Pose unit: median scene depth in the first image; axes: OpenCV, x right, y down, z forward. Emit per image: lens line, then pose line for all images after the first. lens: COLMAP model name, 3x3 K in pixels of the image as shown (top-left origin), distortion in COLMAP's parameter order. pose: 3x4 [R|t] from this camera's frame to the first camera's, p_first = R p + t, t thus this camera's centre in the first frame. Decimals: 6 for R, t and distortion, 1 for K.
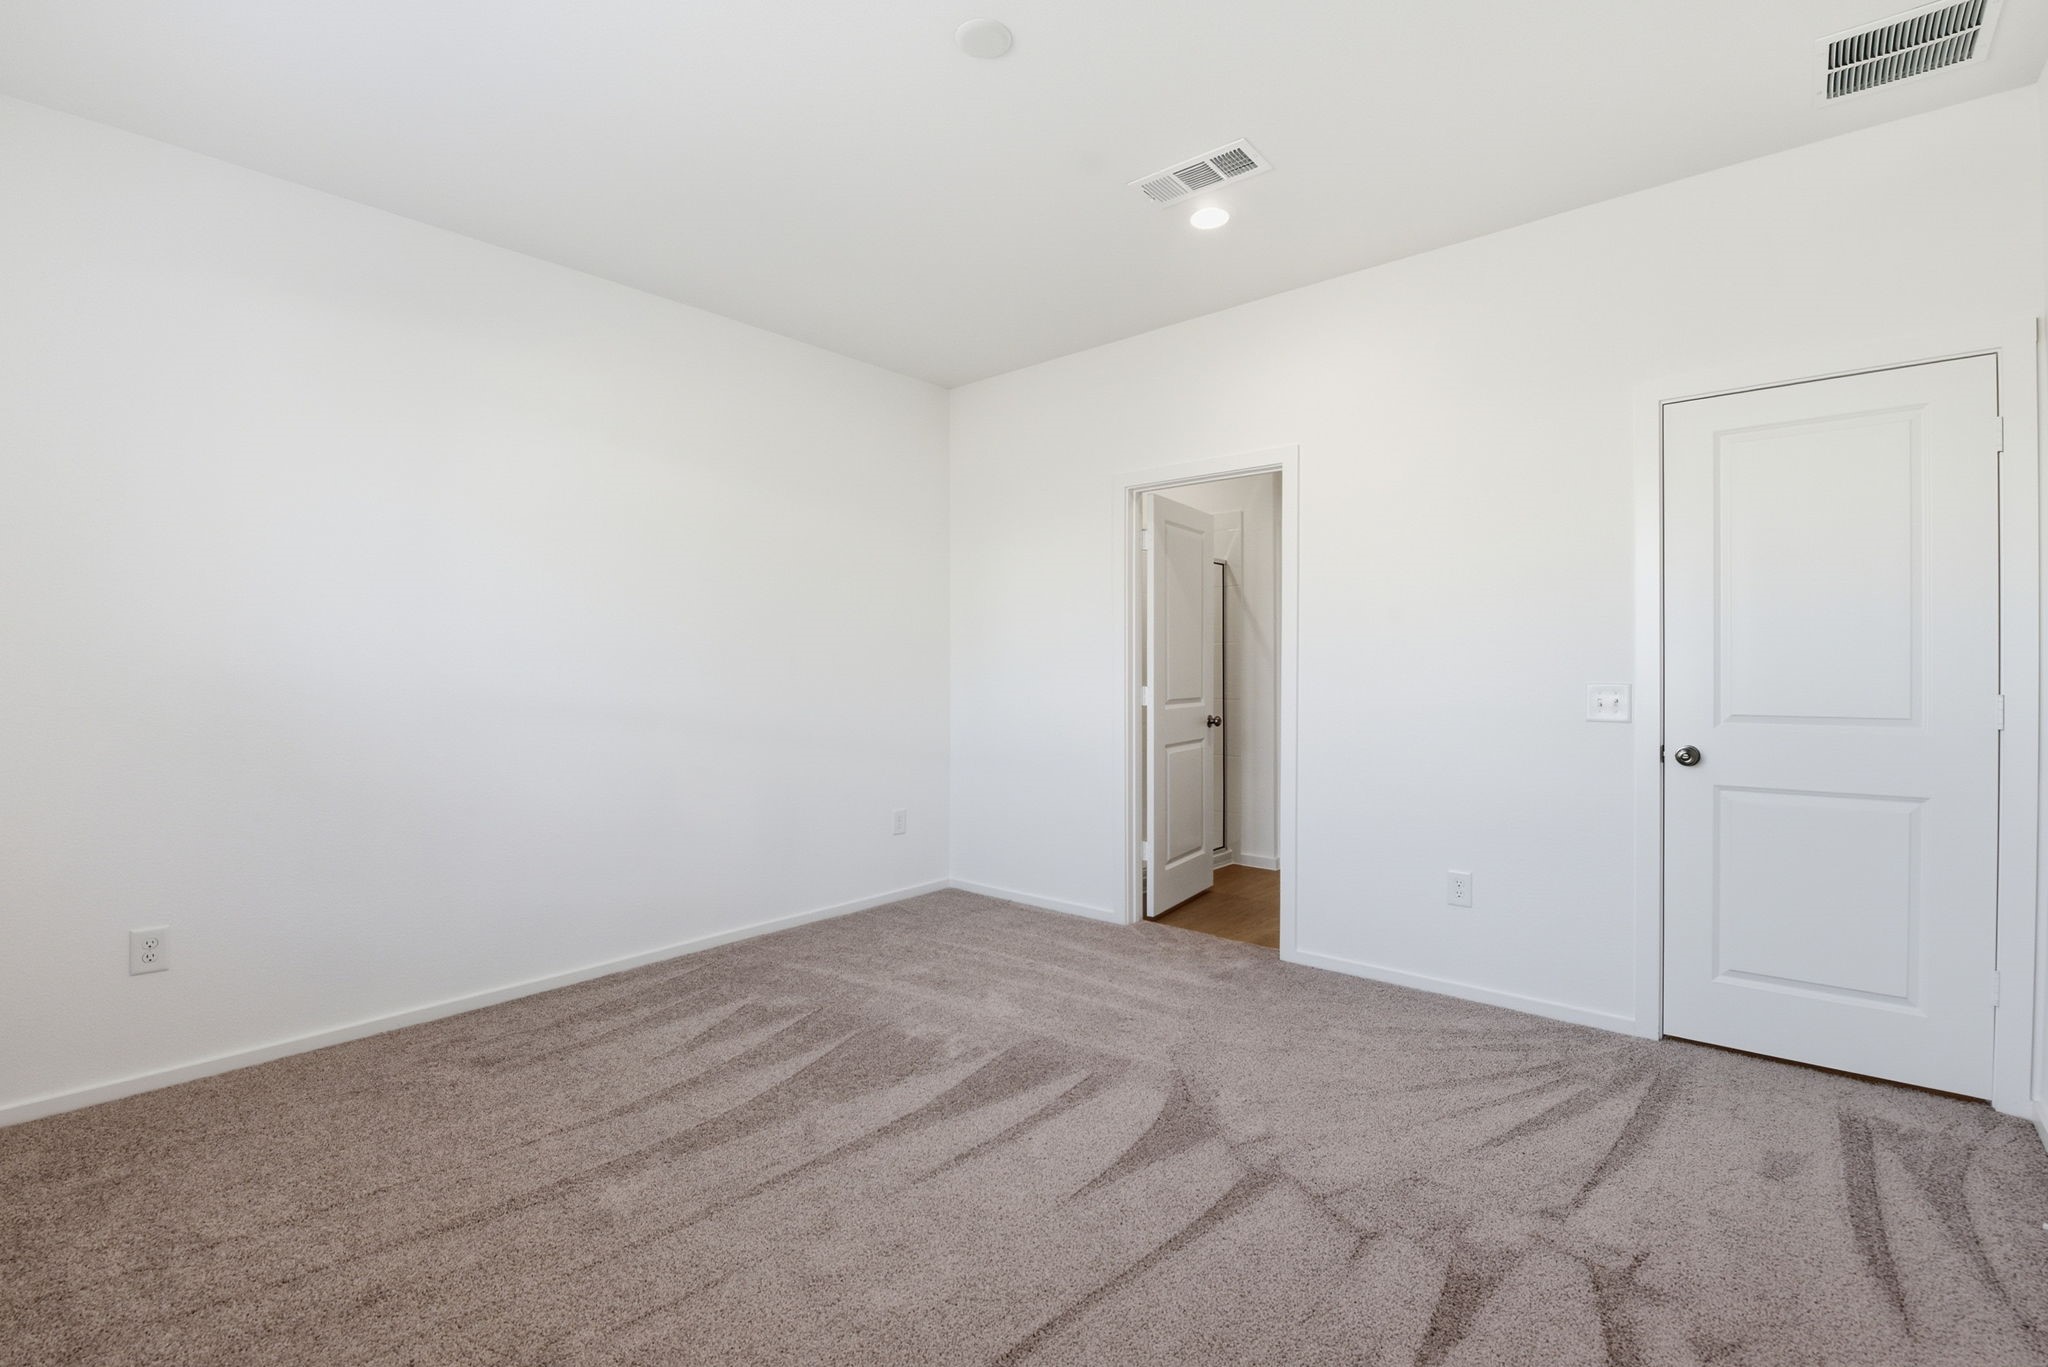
lens RADIAL K [[895.3, 0, 1033.3], [0, 895.3, 676.7], [0, 0, 1]] dist [0.001826, -0.011473]
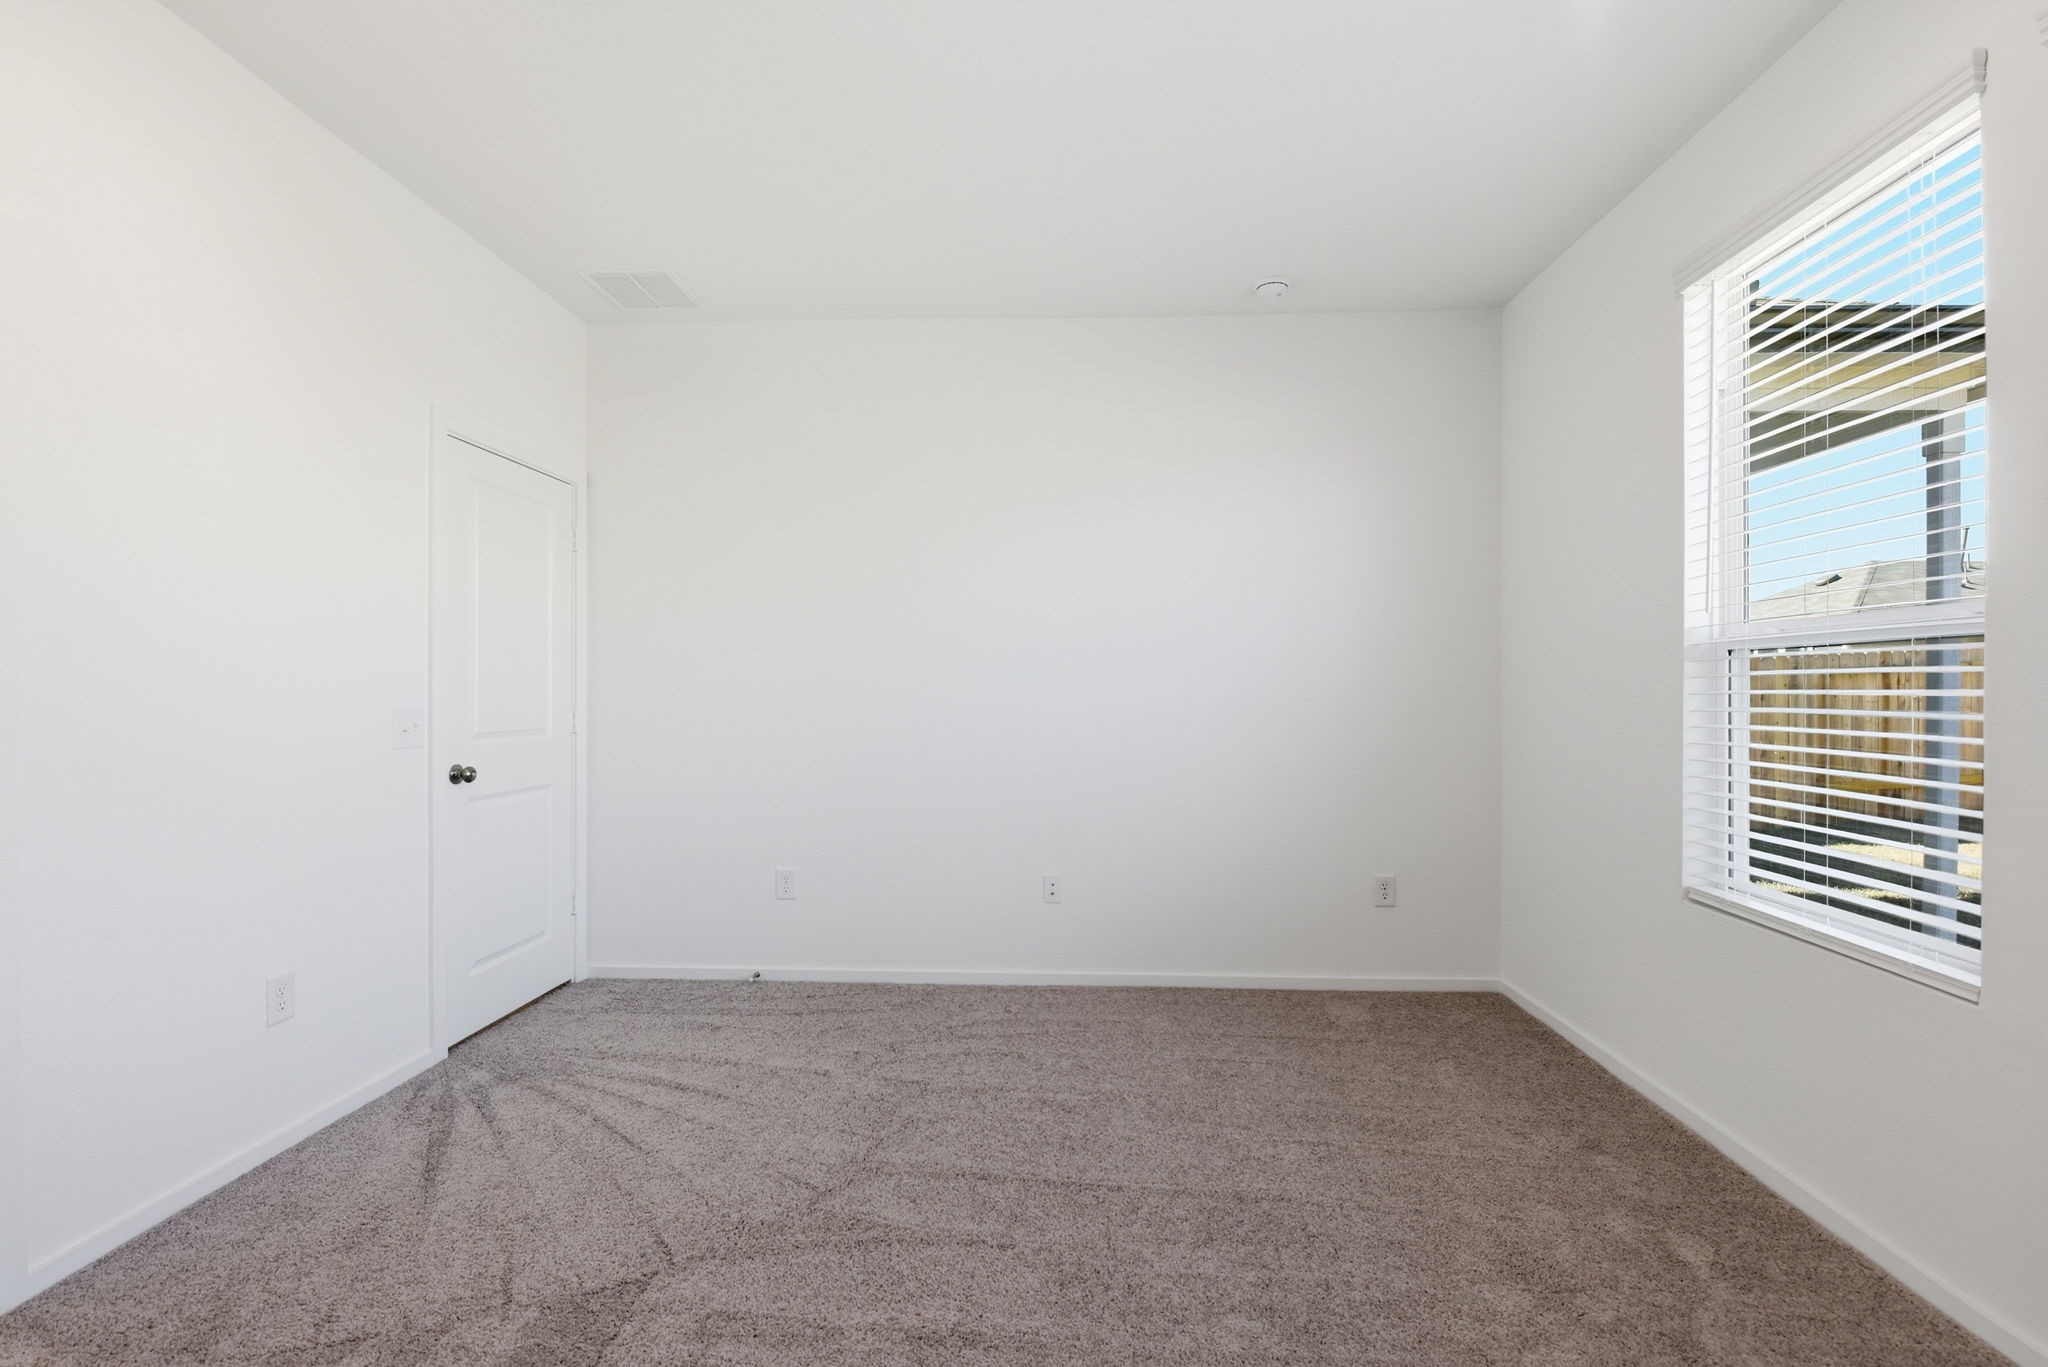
lens RADIAL K [[923.3, 0, 1037.1], [0, 923.3, 694.6], [0, 0, 1]] dist [-0.001638, -0.013200]
pose [[-0.619418, 0.000434, 0.785061, -0.564766], [0.002589, 0.999996, 0.001490, -0.005746], [-0.785057, 0.002955, -0.619417, 1.167883]]
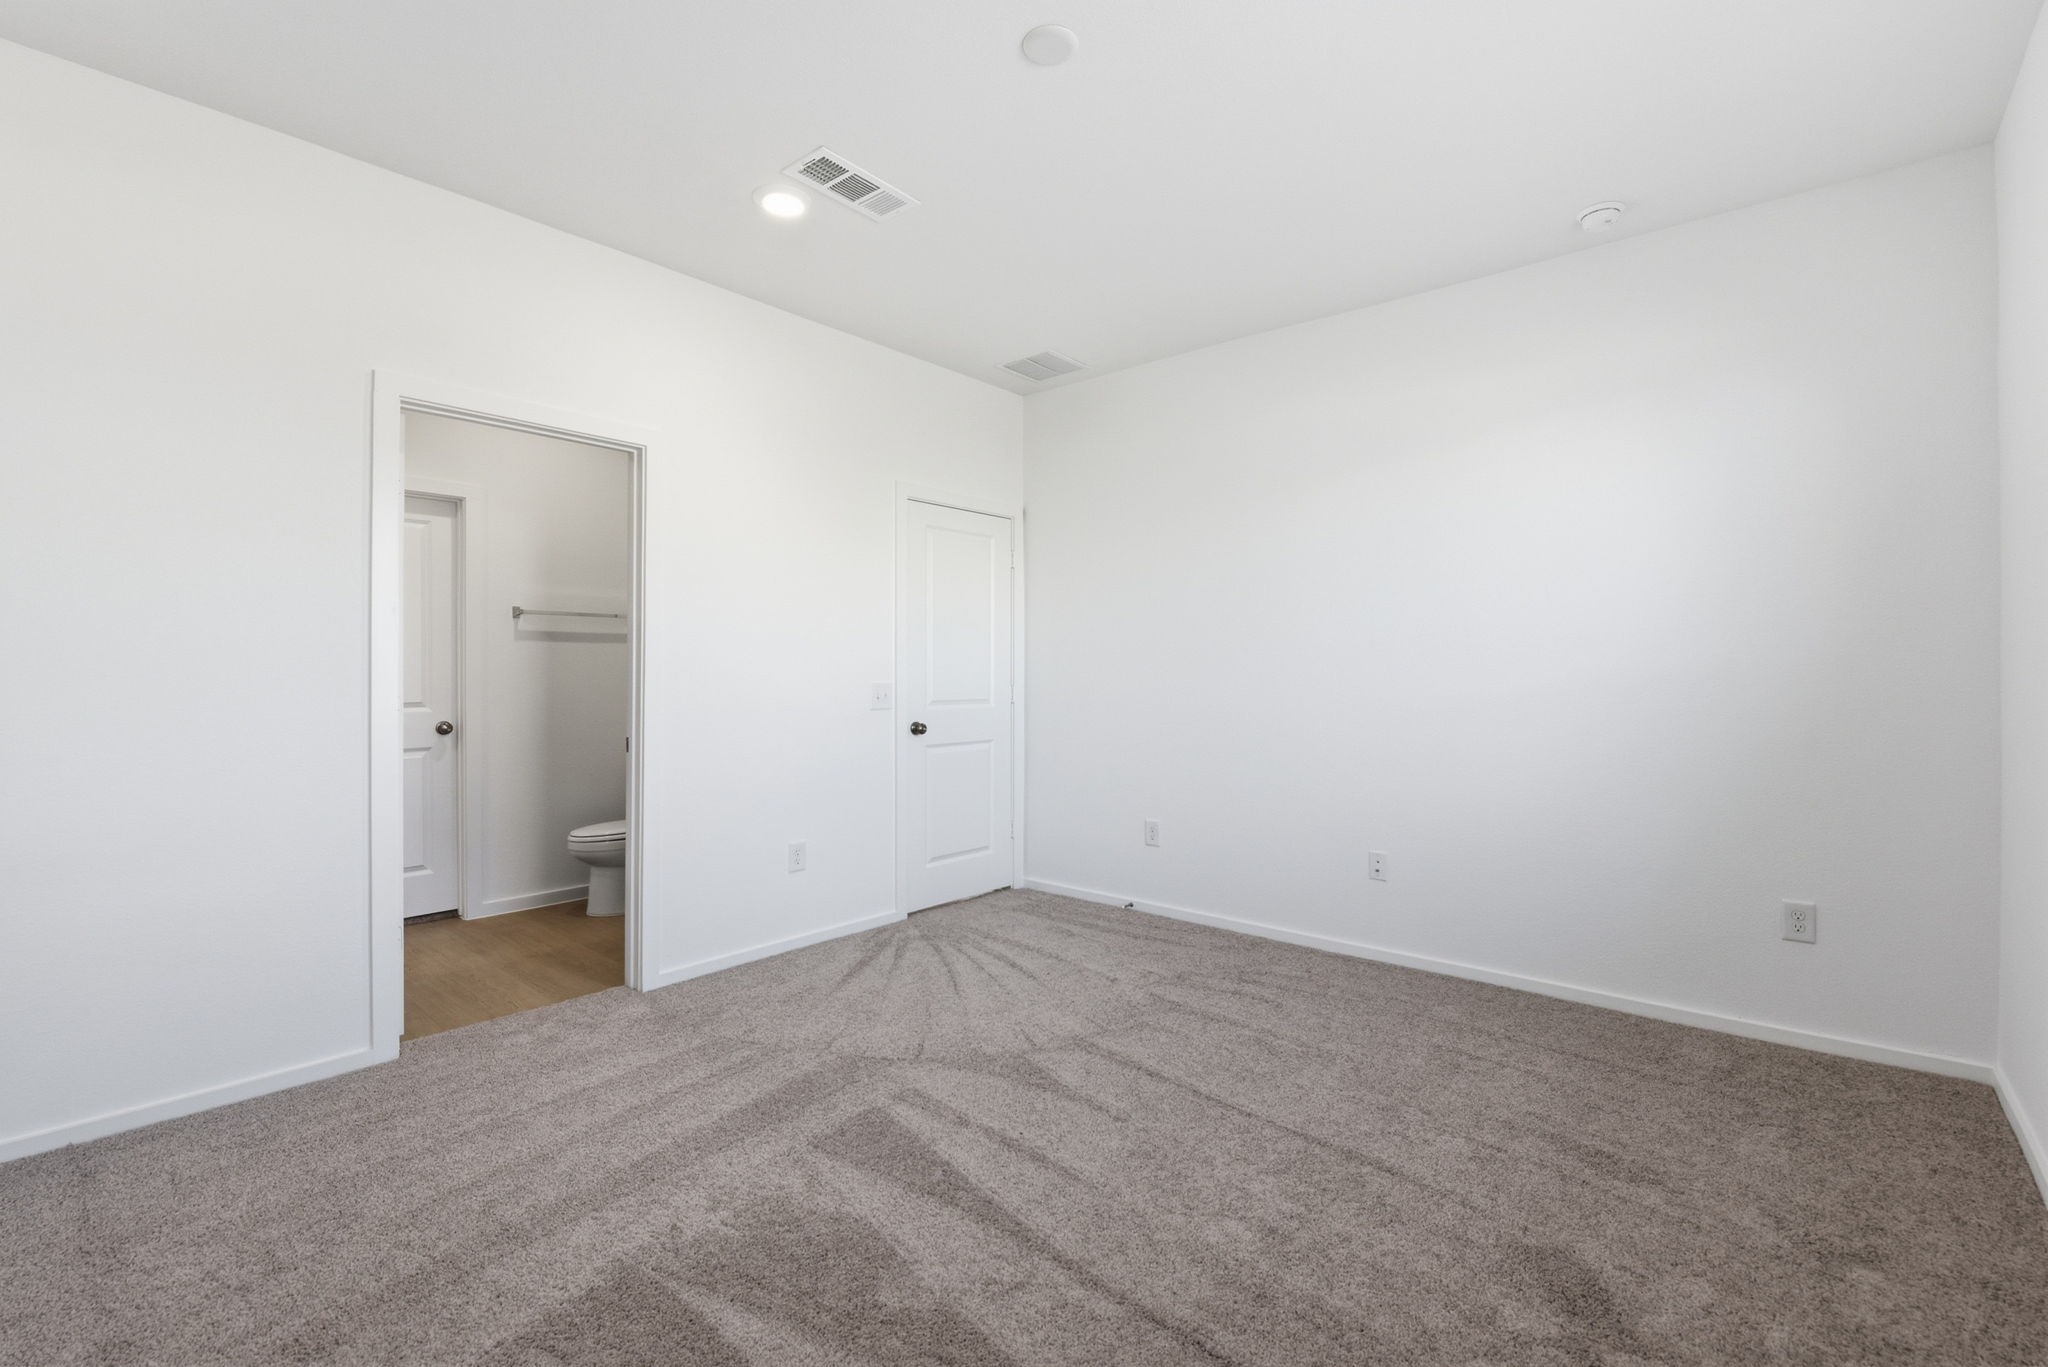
lens RADIAL K [[895.3, 0, 1033.3], [0, 895.3, 676.7], [0, 0, 1]] dist [0.001826, -0.011473]
pose [[-0.001937, 0.000022, 0.999998, -0.854194], [0.001734, 0.999998, -0.000019, -0.001279], [-0.999997, 0.001734, -0.001937, 0.821162]]
